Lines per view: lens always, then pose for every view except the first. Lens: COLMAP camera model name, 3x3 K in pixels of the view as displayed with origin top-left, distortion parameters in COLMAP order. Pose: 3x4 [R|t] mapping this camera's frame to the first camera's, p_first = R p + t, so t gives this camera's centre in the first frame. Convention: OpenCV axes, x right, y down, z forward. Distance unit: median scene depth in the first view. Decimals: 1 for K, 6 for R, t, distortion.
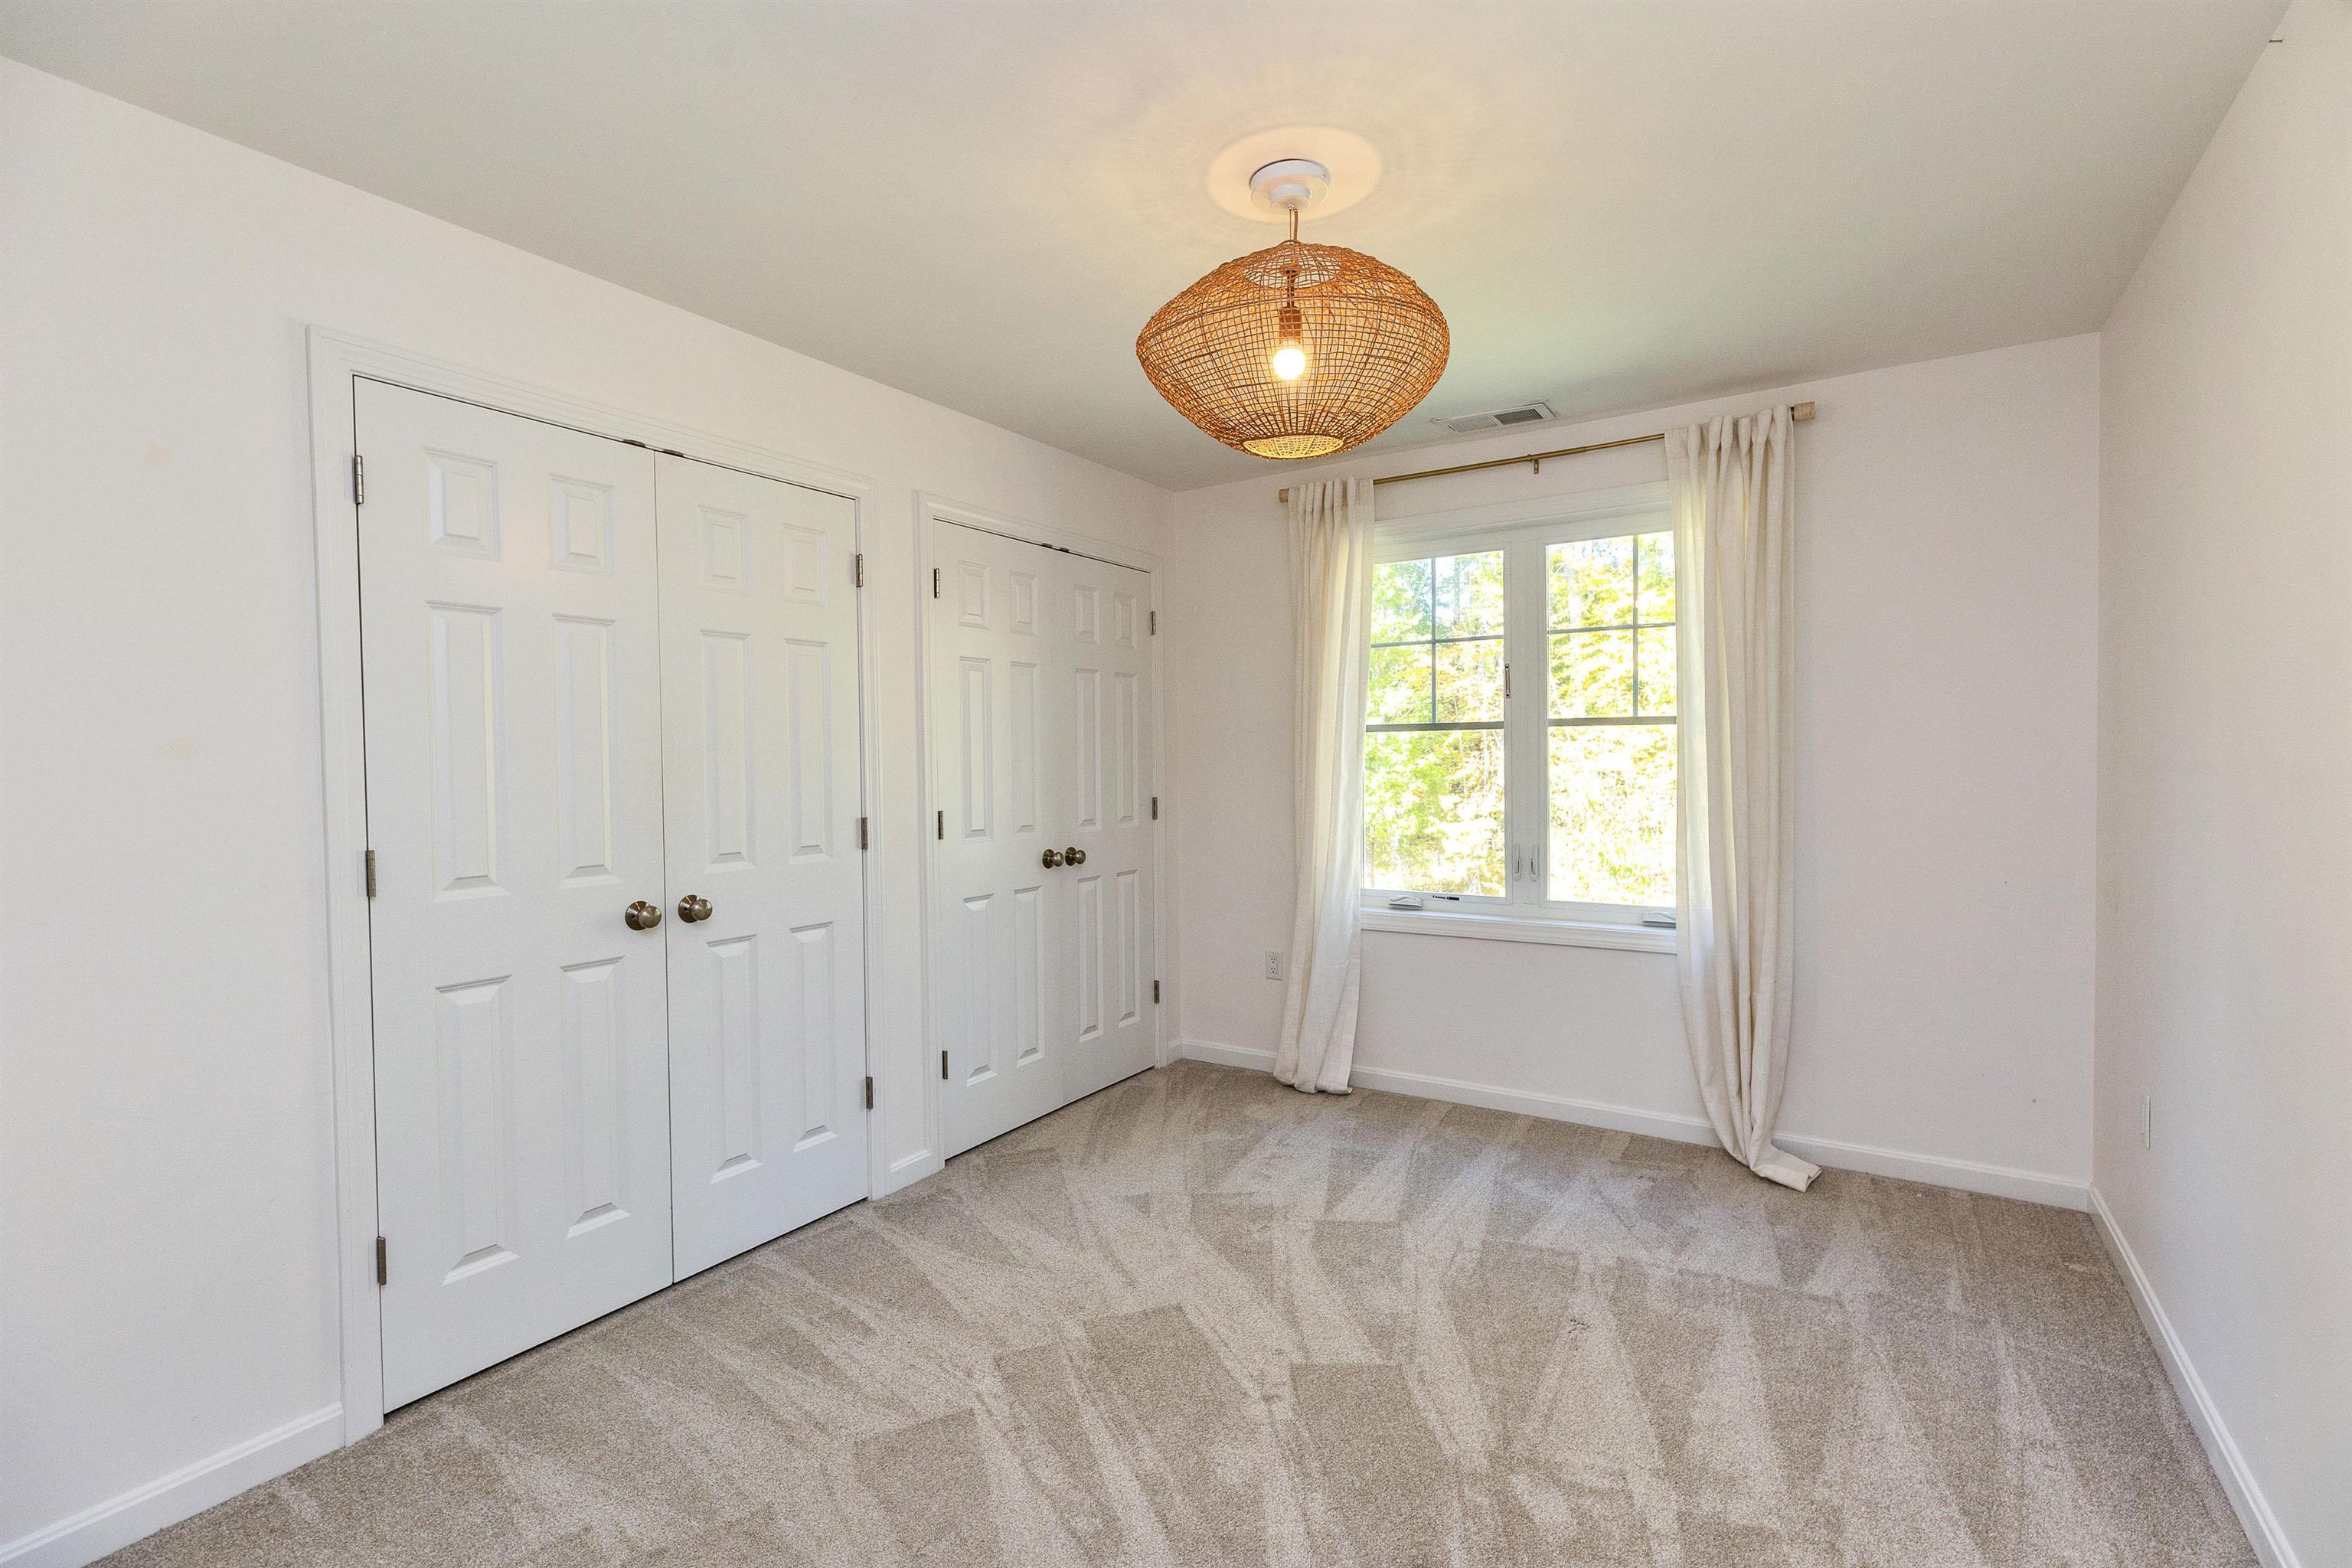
lens RADIAL K [[1051.0, 0, 1176.0], [0, 1051.0, 784.0], [0, 0, 1]] dist [0.001143, 0.000172]
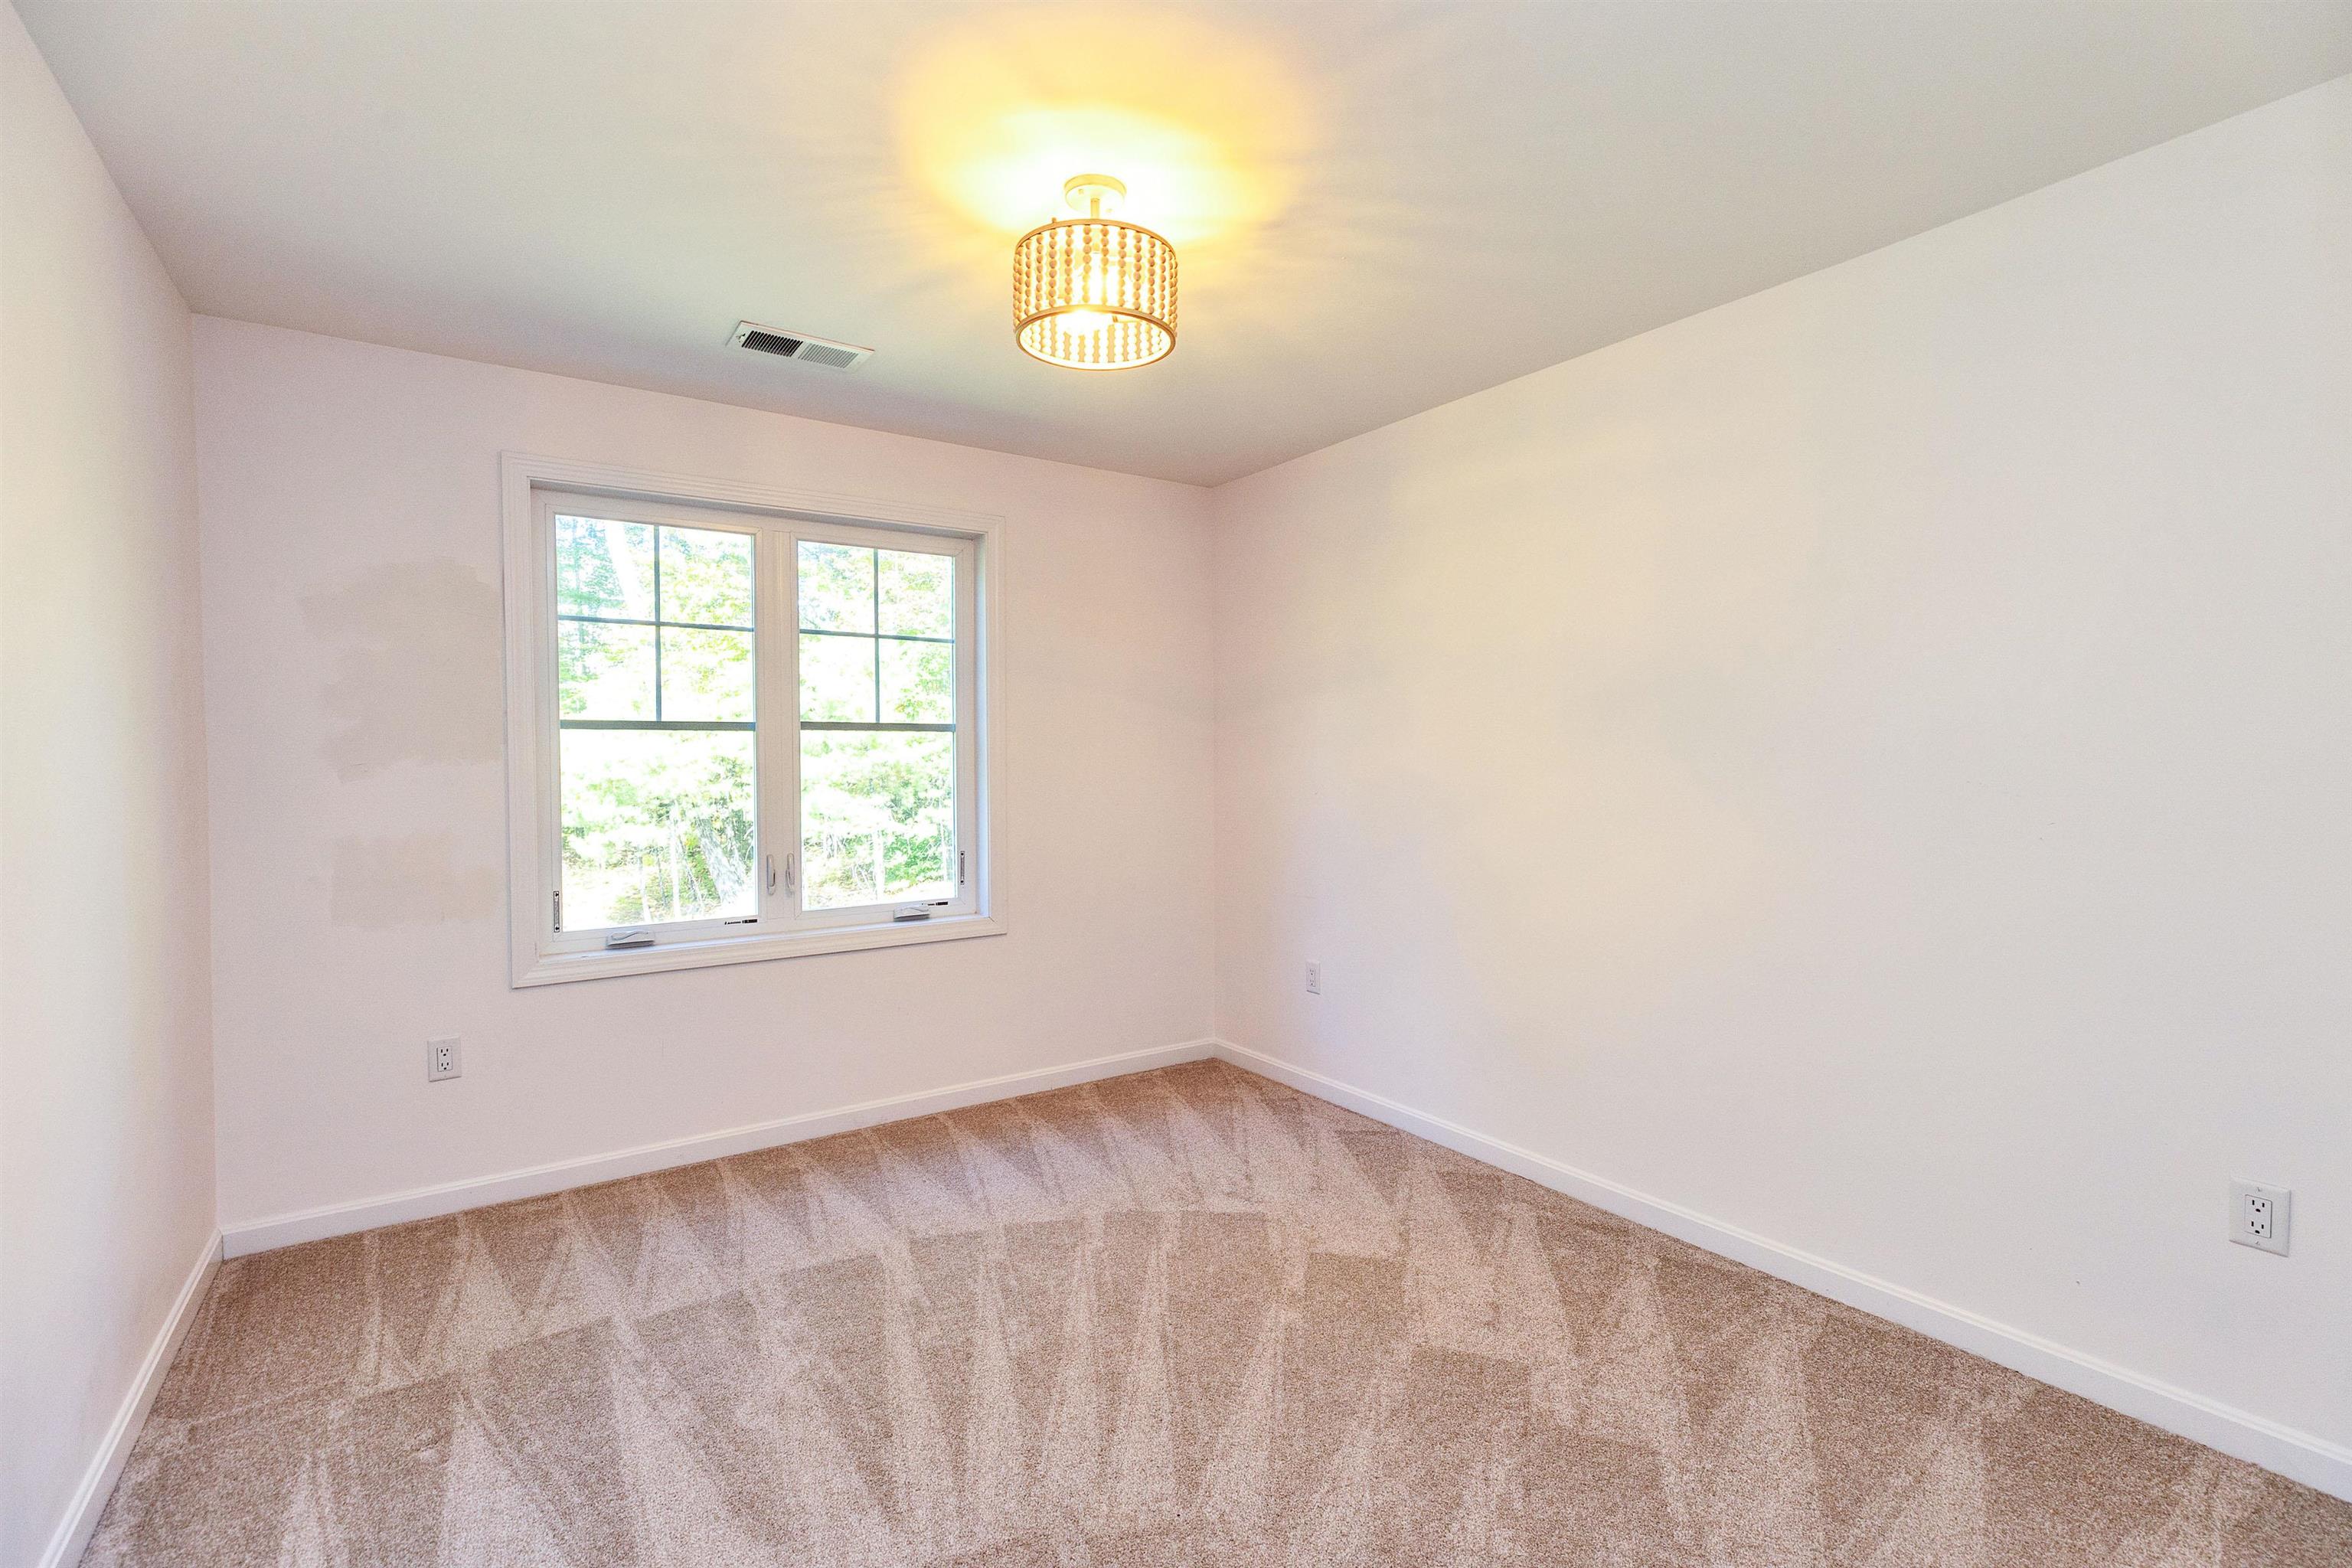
lens RADIAL K [[1130.0, 0, 1176.0], [0, 1130.0, 784.0], [0, 0, 1]] dist [0.000975, 0.000130]
pose [[0.352926, -0.011763, 0.935577, -0.484285], [0.024075, 0.999704, 0.003487, -0.000569], [-0.935341, 0.021294, 0.353105, 0.314351]]
